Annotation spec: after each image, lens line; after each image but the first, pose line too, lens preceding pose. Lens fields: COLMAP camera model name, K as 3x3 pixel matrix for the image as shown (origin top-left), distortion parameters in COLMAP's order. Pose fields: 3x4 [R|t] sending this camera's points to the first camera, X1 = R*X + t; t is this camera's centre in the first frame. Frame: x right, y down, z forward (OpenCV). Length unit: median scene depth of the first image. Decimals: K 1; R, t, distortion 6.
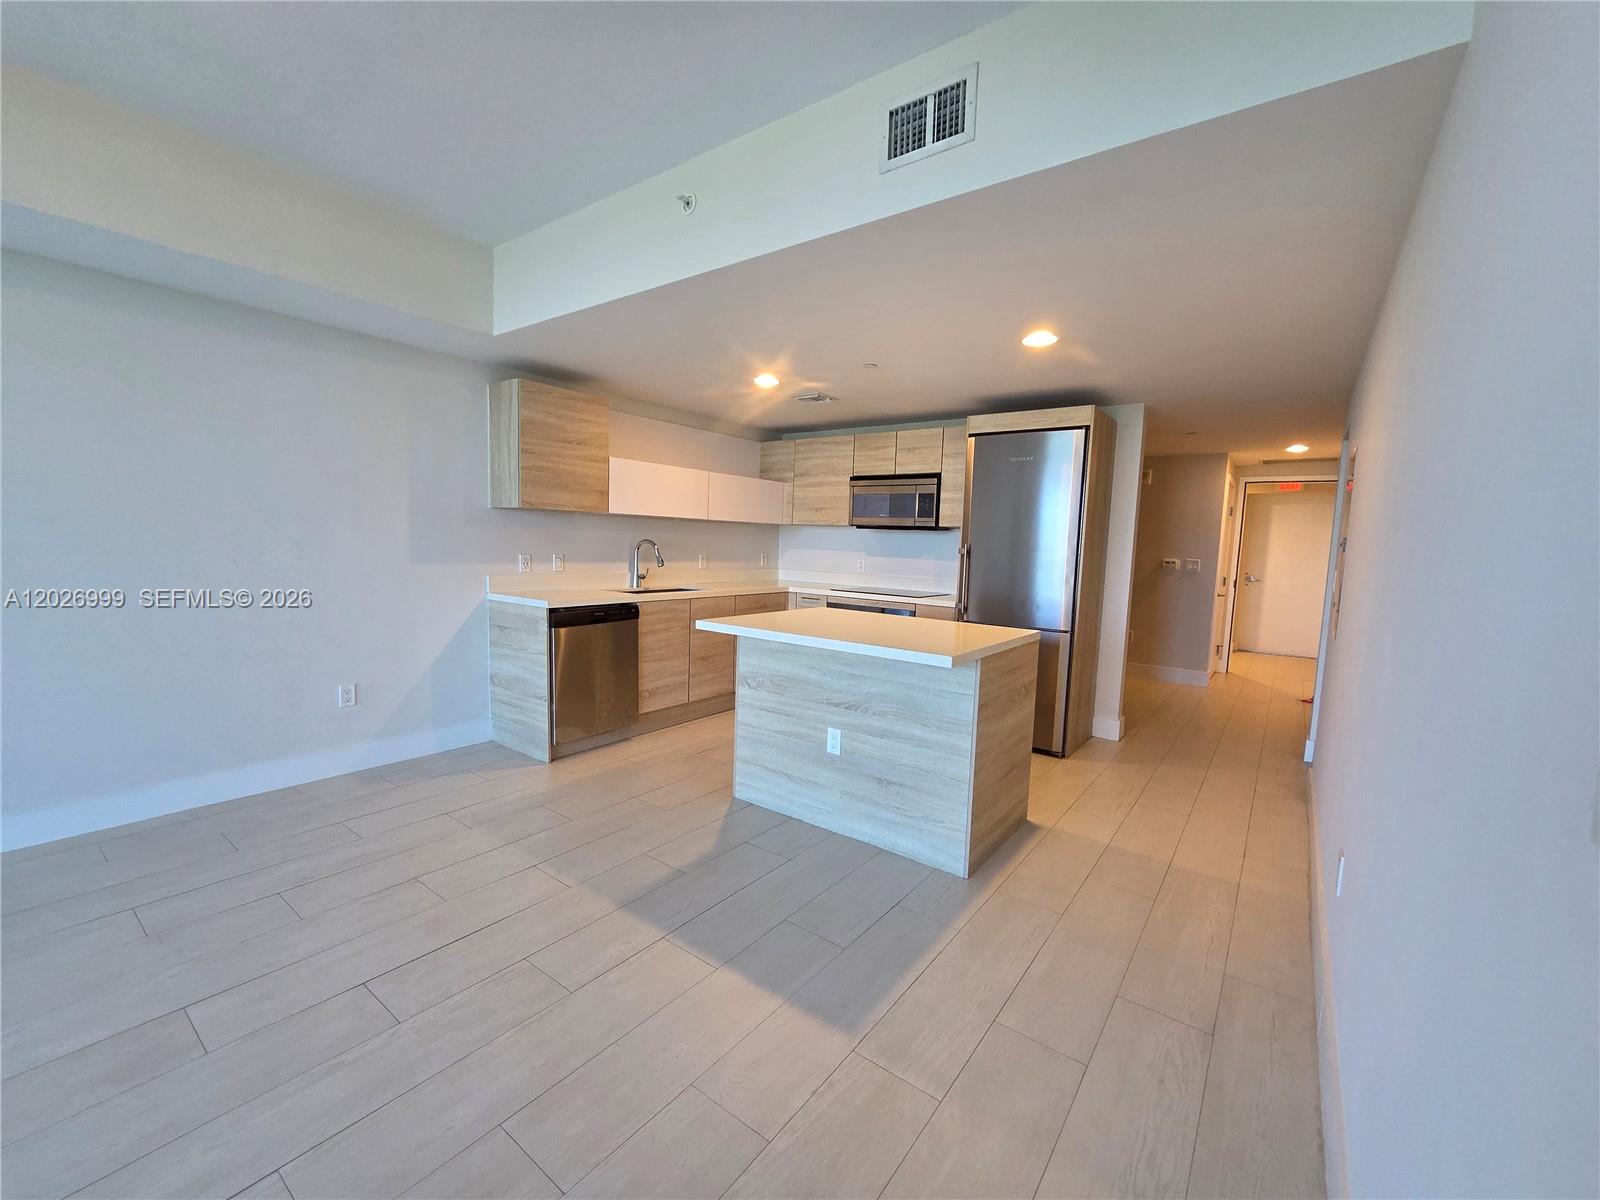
lens RADIAL K [[653.4, 0, 797.9], [0, 653.4, 600.4], [0, 0, 1]] dist [-0.007911, 0.000705]
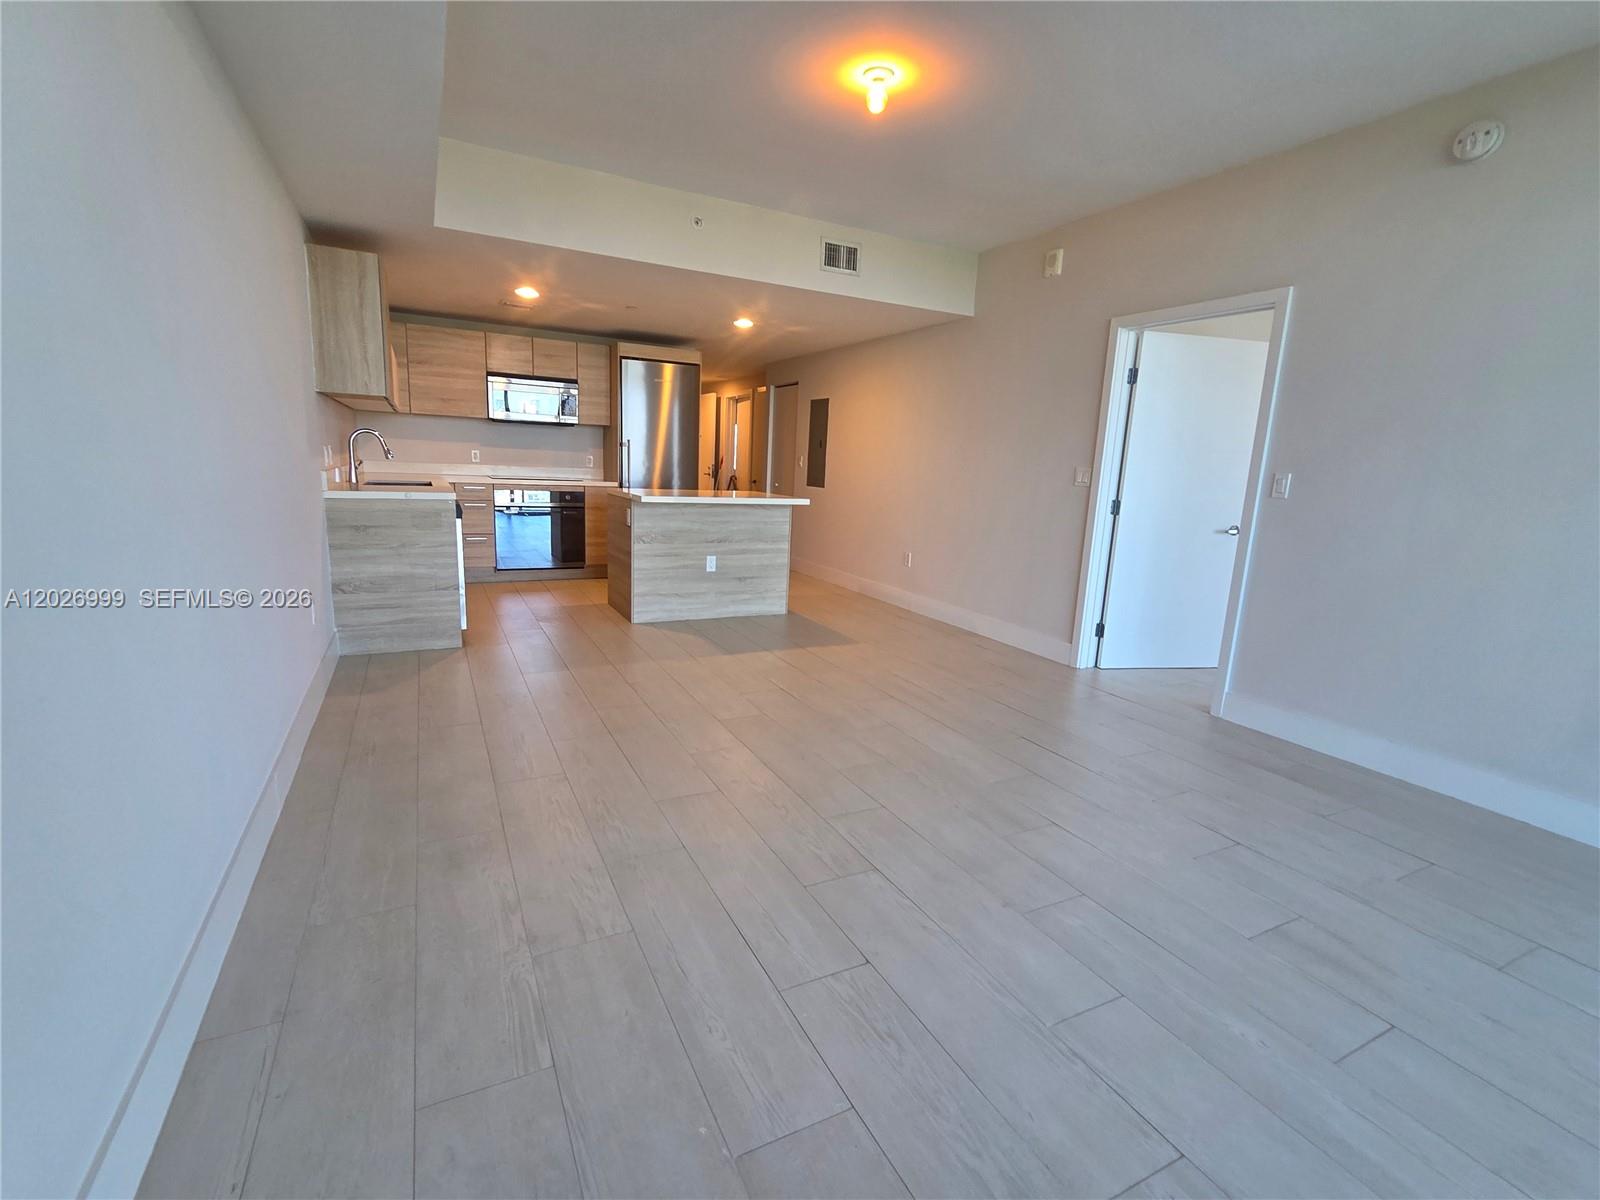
lens RADIAL K [[745.6, 0, 792.8], [0, 745.6, 603.5], [0, 0, 1]] dist [0.010035, 0.001423]
pose [[0.447839, -0.183893, 0.874999, -1.409297], [0.052865, 0.982355, 0.179399, -0.013496], [-0.892550, -0.034085, 0.449658, -0.038681]]
